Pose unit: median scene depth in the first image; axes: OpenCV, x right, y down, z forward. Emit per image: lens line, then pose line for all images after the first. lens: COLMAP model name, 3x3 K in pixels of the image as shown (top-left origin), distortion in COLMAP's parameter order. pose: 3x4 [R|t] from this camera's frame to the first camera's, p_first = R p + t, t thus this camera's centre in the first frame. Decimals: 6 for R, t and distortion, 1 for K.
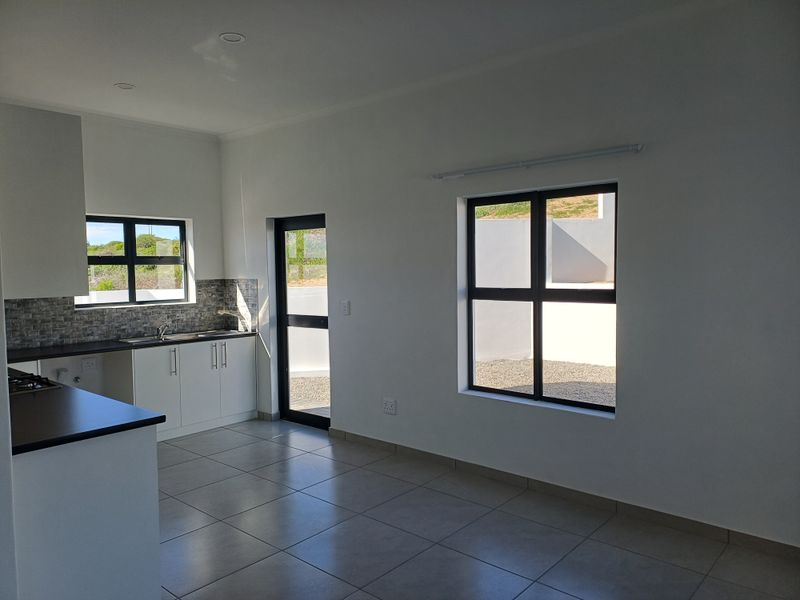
lens RADIAL K [[594.8, 0, 394.4], [0, 594.8, 296.7], [0, 0, 1]] dist [0.083688, -0.035223]
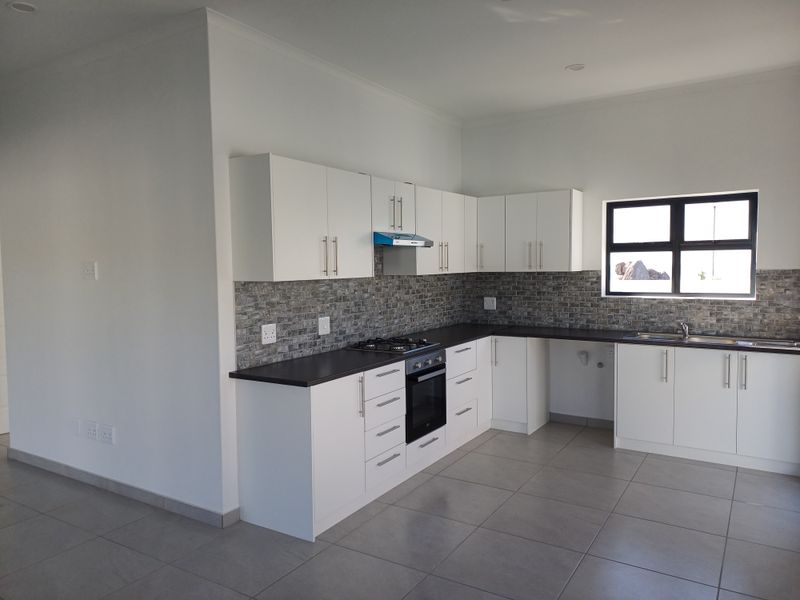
lens RADIAL K [[594.8, 0, 391.8], [0, 594.8, 295.4], [0, 0, 1]] dist [0.083688, -0.035223]
pose [[0.145792, 0.065589, -0.987139, 0.384083], [-0.037052, 0.997462, 0.060803, -0.026662], [0.988621, 0.027711, 0.147852, 0.457232]]
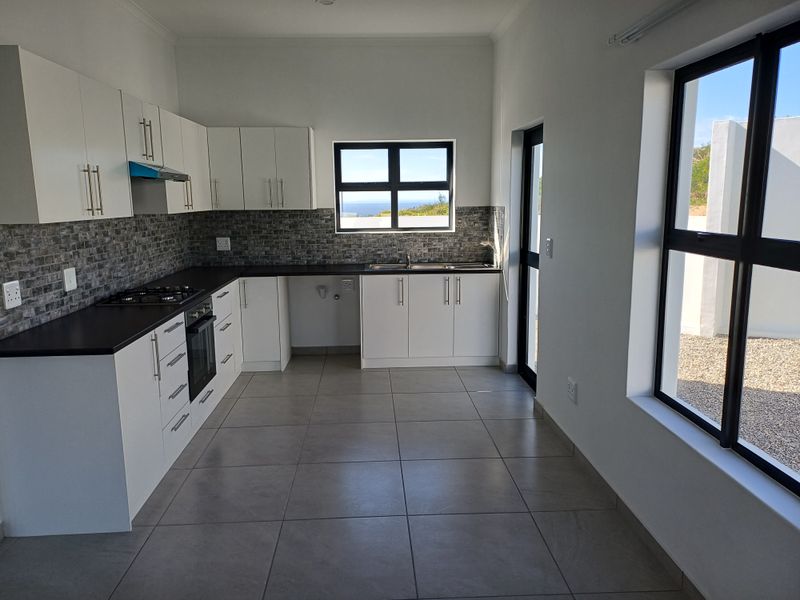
lens RADIAL K [[594.8, 0, 392.2], [0, 594.8, 295.3], [0, 0, 1]] dist [0.083688, -0.035223]
pose [[0.685378, 0.123689, -0.717605, 0.296313], [-0.031928, 0.989625, 0.140081, -0.019725], [0.727487, -0.073097, 0.682217, 0.306604]]
